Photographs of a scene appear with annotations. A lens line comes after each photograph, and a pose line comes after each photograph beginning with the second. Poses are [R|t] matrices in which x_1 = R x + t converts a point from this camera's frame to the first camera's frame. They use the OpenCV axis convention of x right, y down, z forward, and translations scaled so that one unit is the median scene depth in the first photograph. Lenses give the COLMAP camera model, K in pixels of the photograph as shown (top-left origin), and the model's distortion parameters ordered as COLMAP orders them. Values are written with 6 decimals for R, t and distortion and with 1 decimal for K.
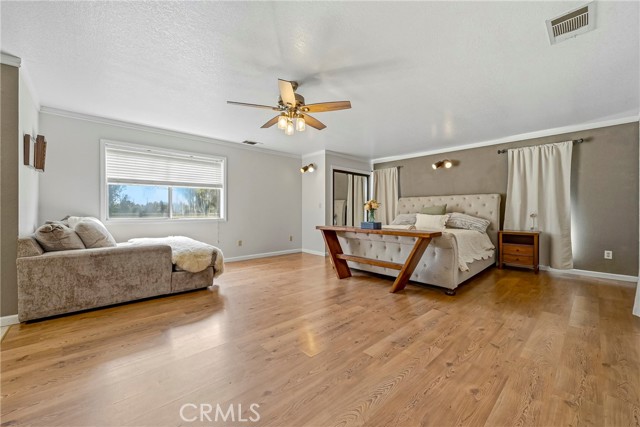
lens RADIAL K [[255.1, 0, 323.2], [0, 255.1, 212.0], [0, 0, 1]] dist [0.002743, -0.000608]
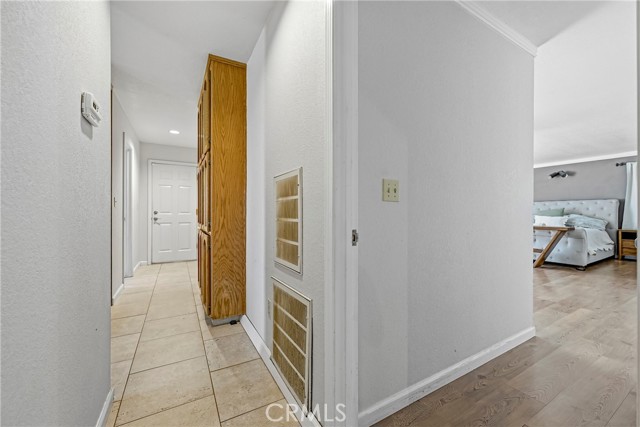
lens RADIAL K [[255.1, 0, 318.1], [0, 255.1, 214.2], [0, 0, 1]] dist [0.002743, -0.000608]
pose [[0.972700, -0.001999, -0.232056, -0.434783], [0.001919, 0.999998, -0.000569, -0.001756], [0.232057, 0.000108, 0.972702, -0.539496]]
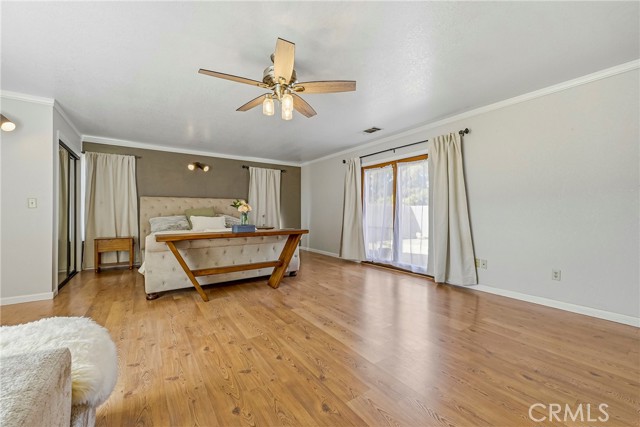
lens RADIAL K [[255.1, 0, 318.3], [0, 255.1, 211.2], [0, 0, 1]] dist [0.002743, -0.000608]
pose [[0.149807, 0.003423, 0.988709, -0.545711], [0.006644, 0.999968, -0.004469, -0.004207], [-0.988693, 0.007239, 0.149780, 0.460319]]
